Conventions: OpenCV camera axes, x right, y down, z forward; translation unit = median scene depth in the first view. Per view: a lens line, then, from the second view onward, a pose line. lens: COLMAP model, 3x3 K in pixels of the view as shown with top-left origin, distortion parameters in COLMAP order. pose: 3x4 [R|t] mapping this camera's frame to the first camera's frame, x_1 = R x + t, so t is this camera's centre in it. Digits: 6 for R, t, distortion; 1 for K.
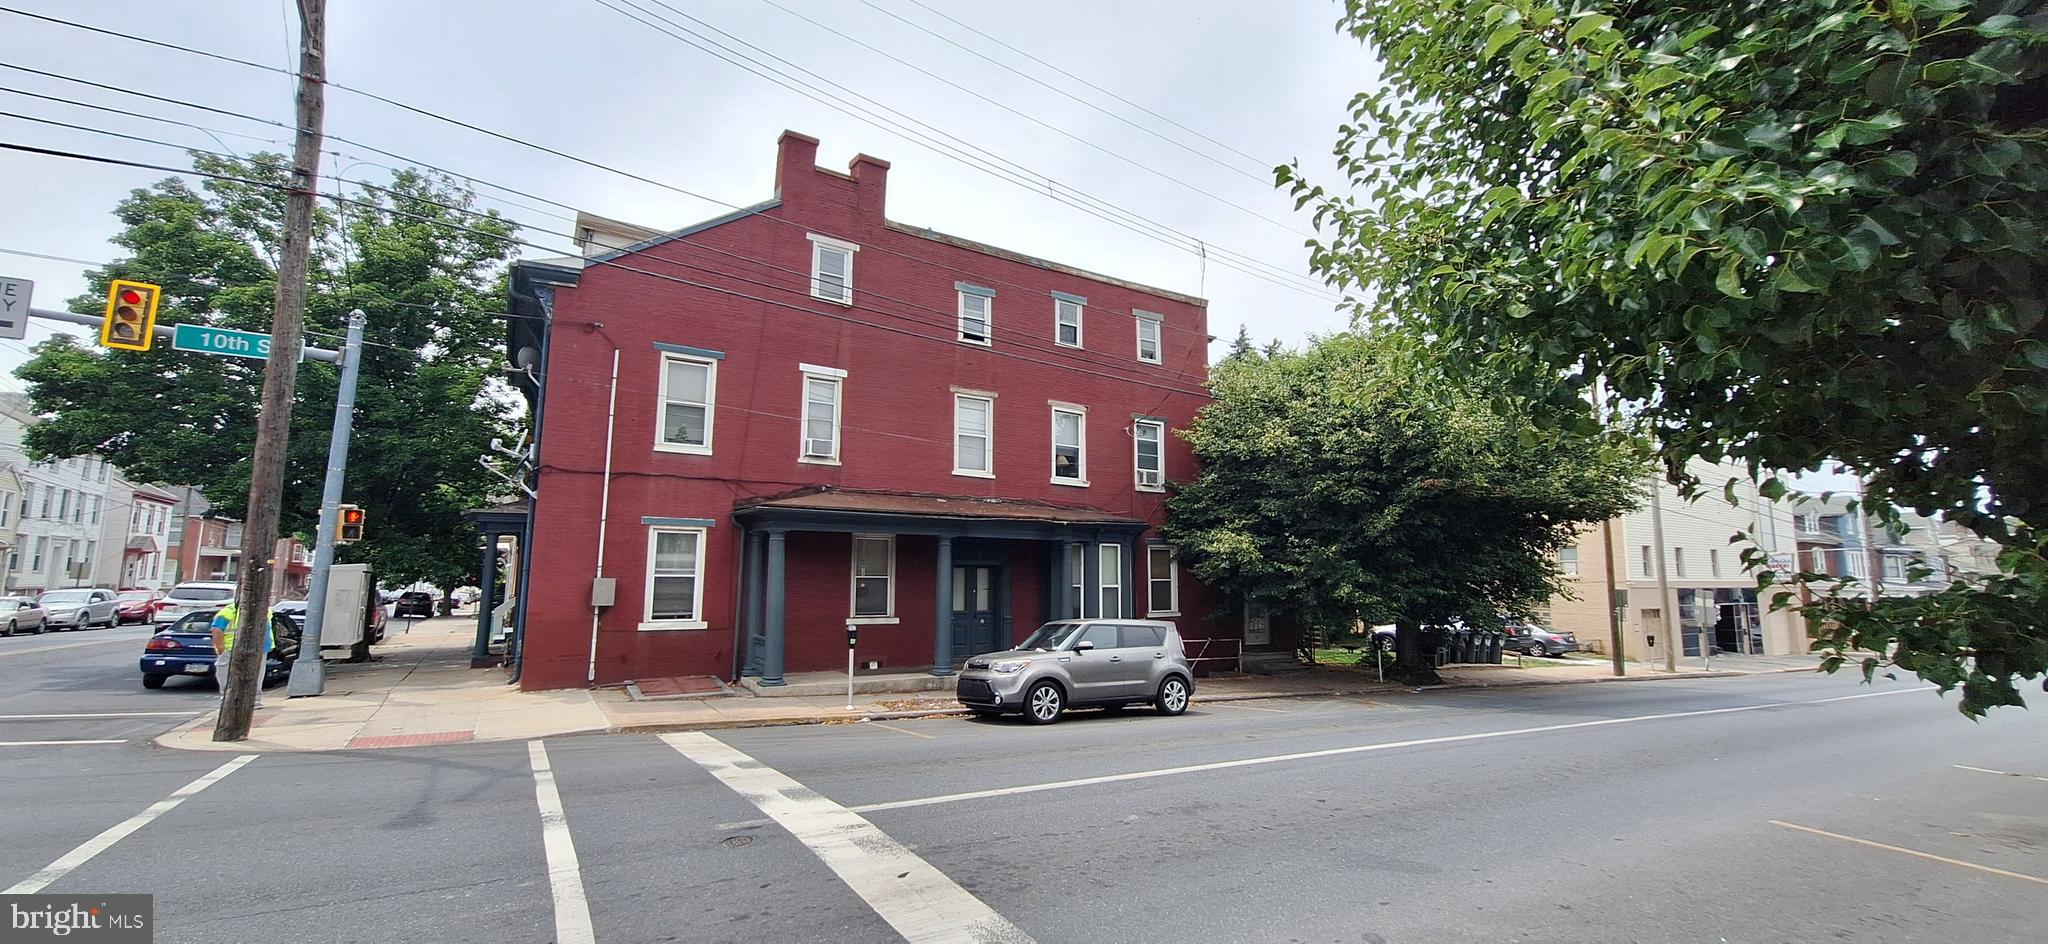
lens RADIAL K [[832.0, 0, 1024.0], [0, 832.0, 472.0], [0, 0, 1]] dist [-0.001816, 0.000109]
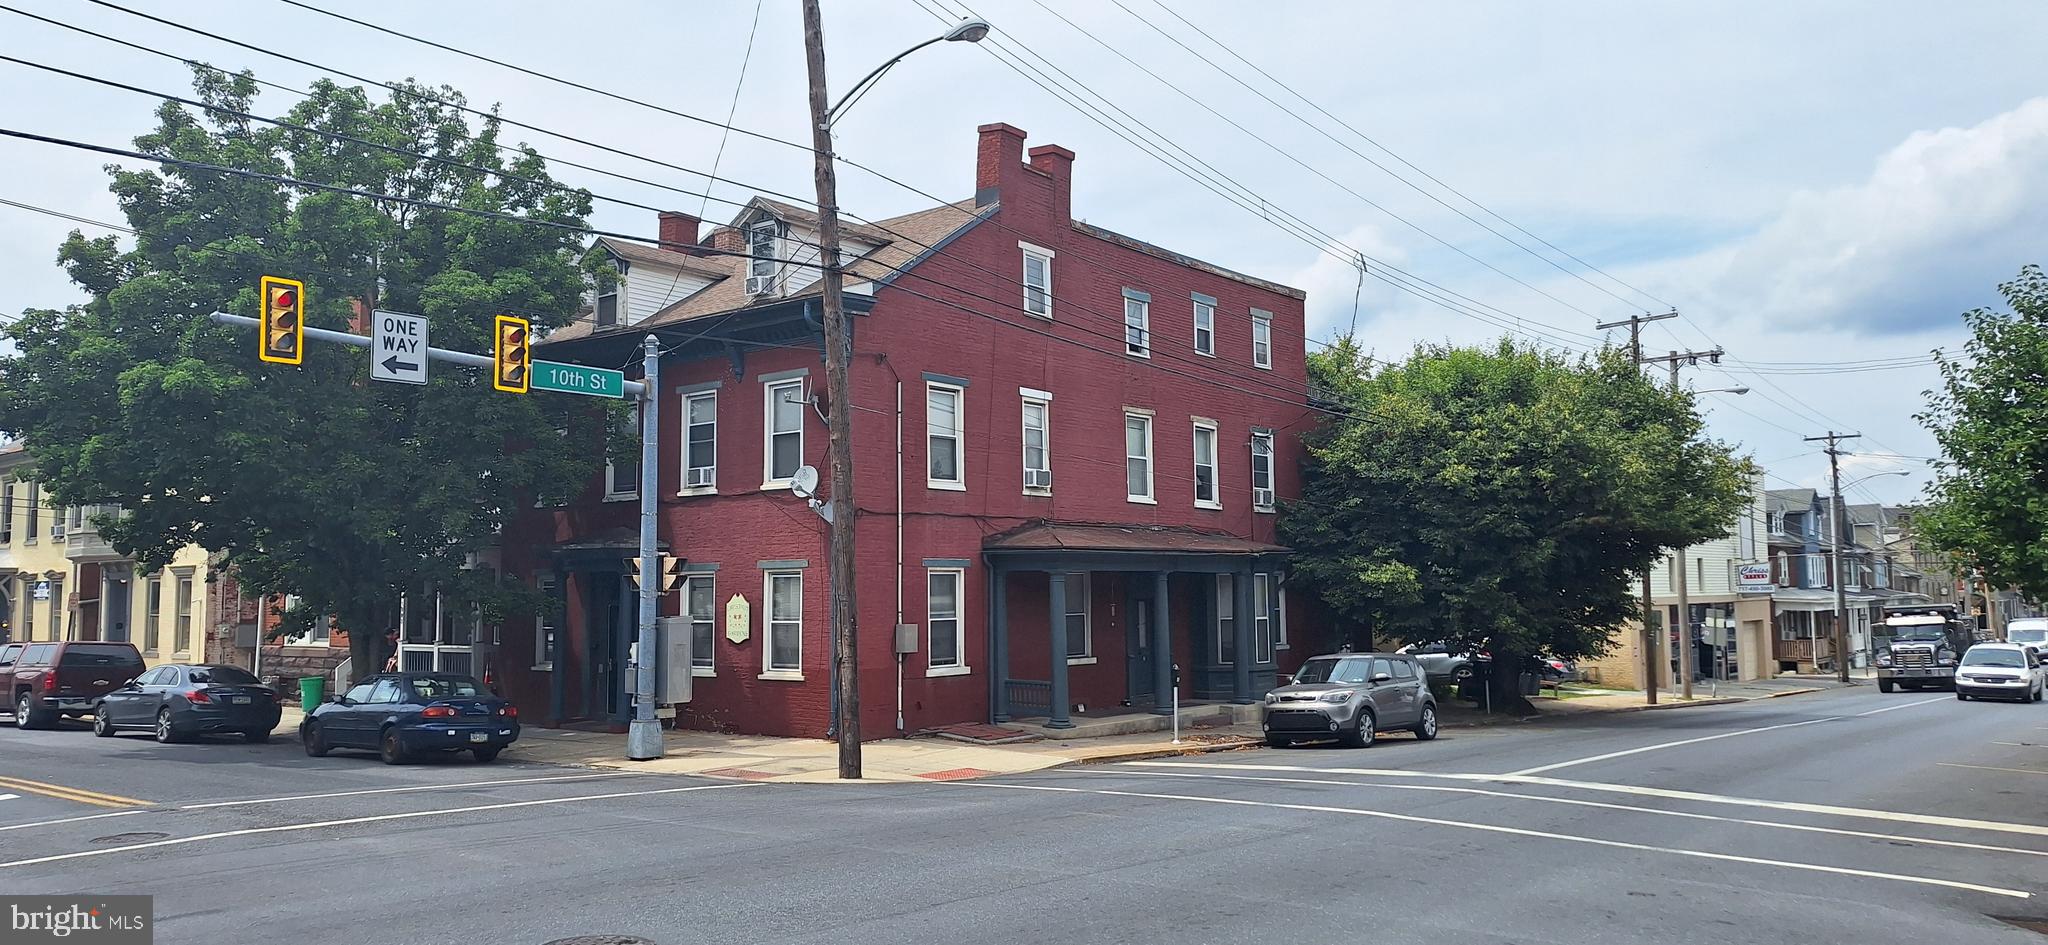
lens RADIAL K [[1424.8, 0, 997.8], [0, 1424.8, 471.1], [0, 0, 1]] dist [0.100742, -0.117468]
pose [[0.955291, 0.011211, 0.295455, -0.733452], [-0.024369, 0.998866, 0.040891, -0.097949], [-0.294661, -0.046262, 0.954481, -0.493577]]
